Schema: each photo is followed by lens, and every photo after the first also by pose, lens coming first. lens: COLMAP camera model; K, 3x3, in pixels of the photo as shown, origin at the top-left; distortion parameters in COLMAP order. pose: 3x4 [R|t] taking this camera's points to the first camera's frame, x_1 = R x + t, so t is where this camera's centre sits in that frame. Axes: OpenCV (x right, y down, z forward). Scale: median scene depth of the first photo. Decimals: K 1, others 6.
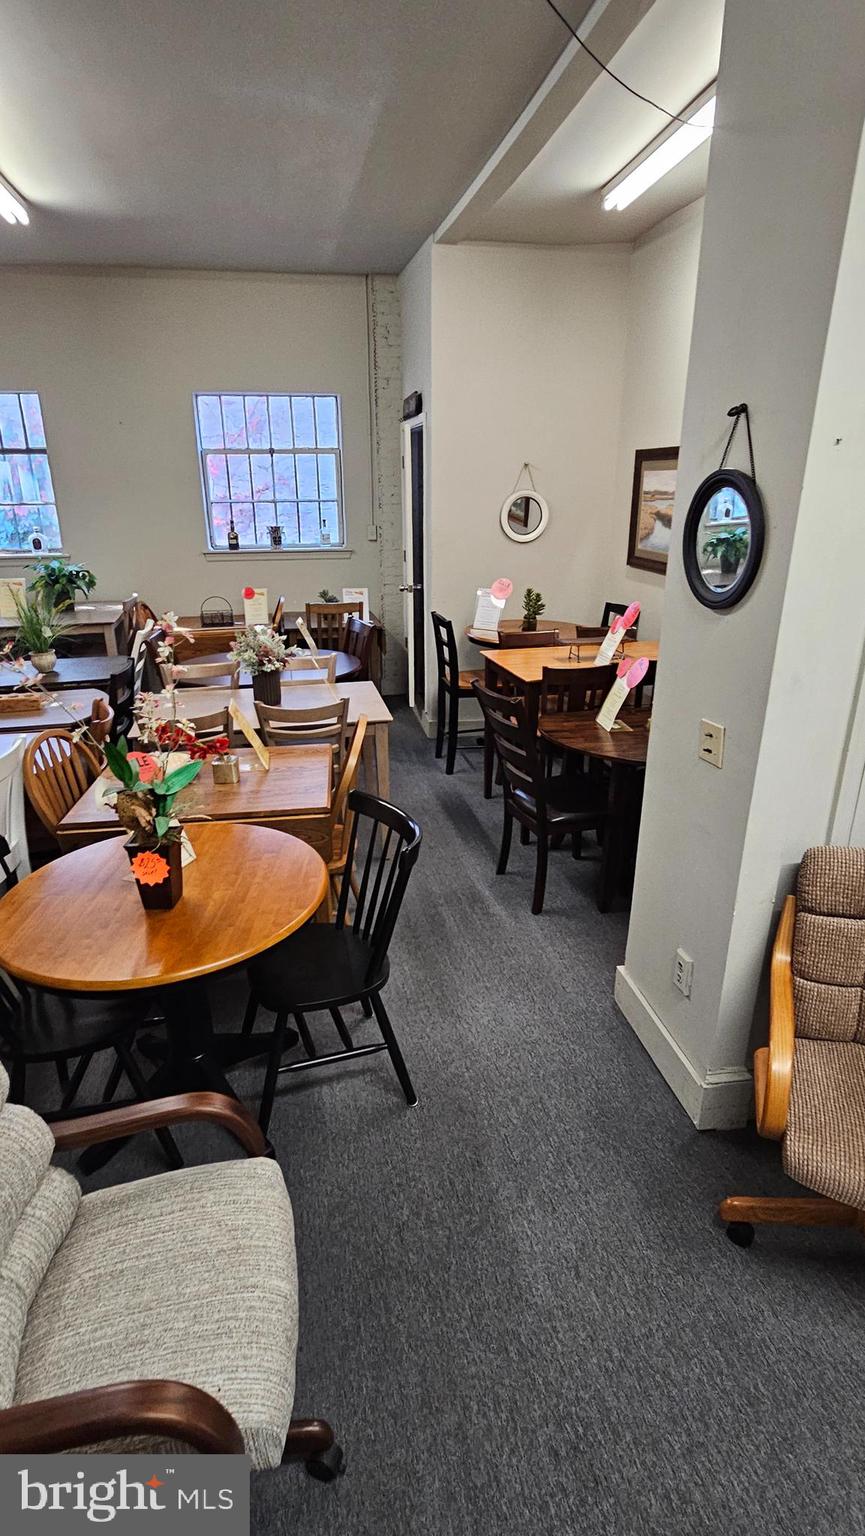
lens RADIAL K [[761.1, 0, 424.4], [0, 761.1, 767.1], [0, 0, 1]] dist [0.000213, 0.001112]
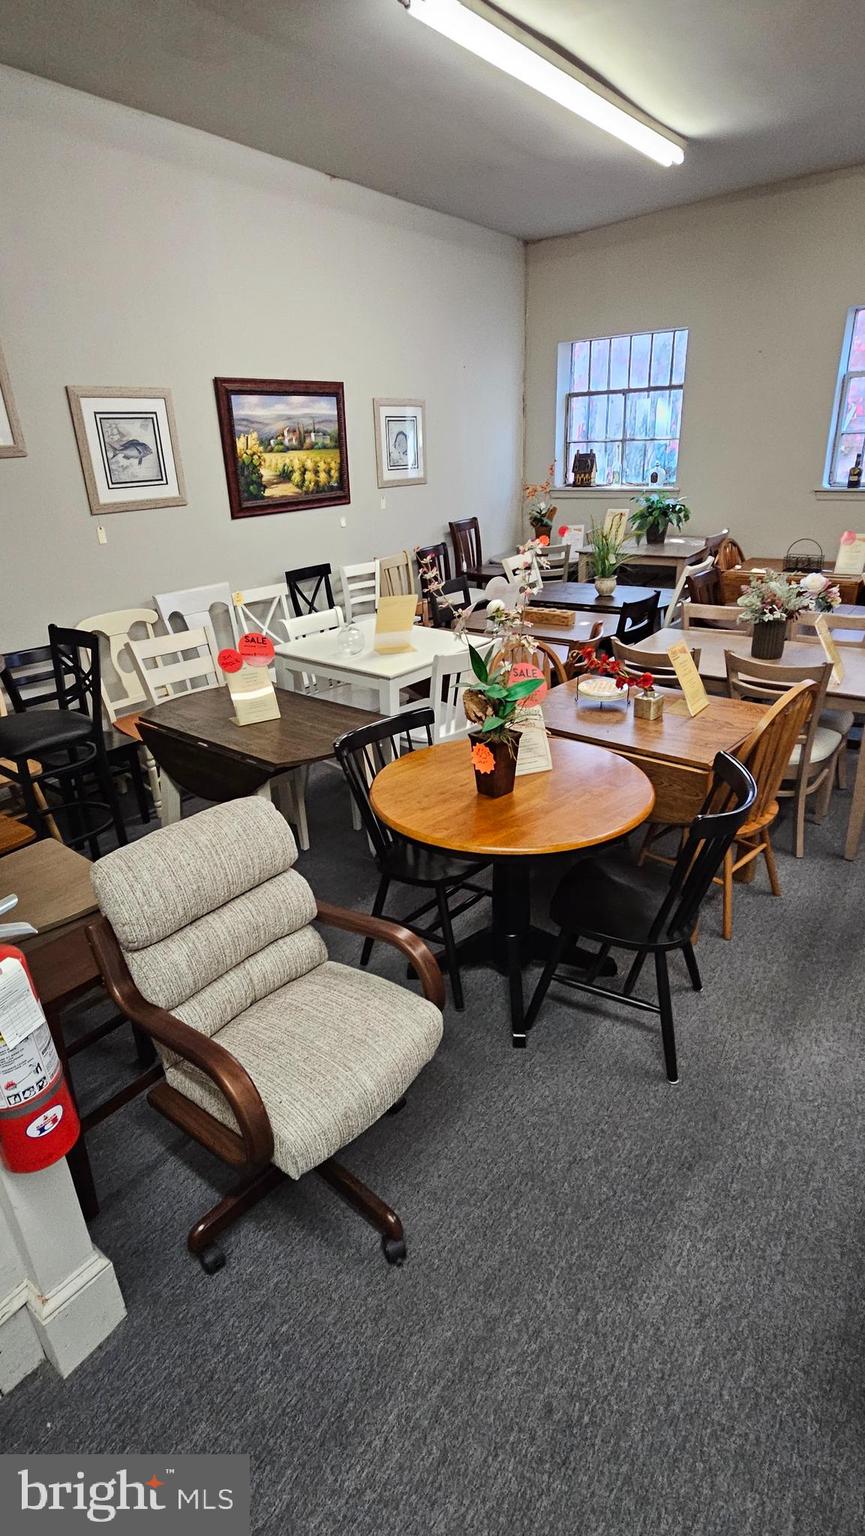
lens RADIAL K [[761.1, 0, 424.4], [0, 761.1, 767.1], [0, 0, 1]] dist [0.000213, 0.001112]
pose [[0.668098, 0.278954, -0.689804, 0.296770], [-0.225952, 0.959347, 0.169114, -0.024677], [0.708936, 0.042878, 0.703968, 0.081320]]
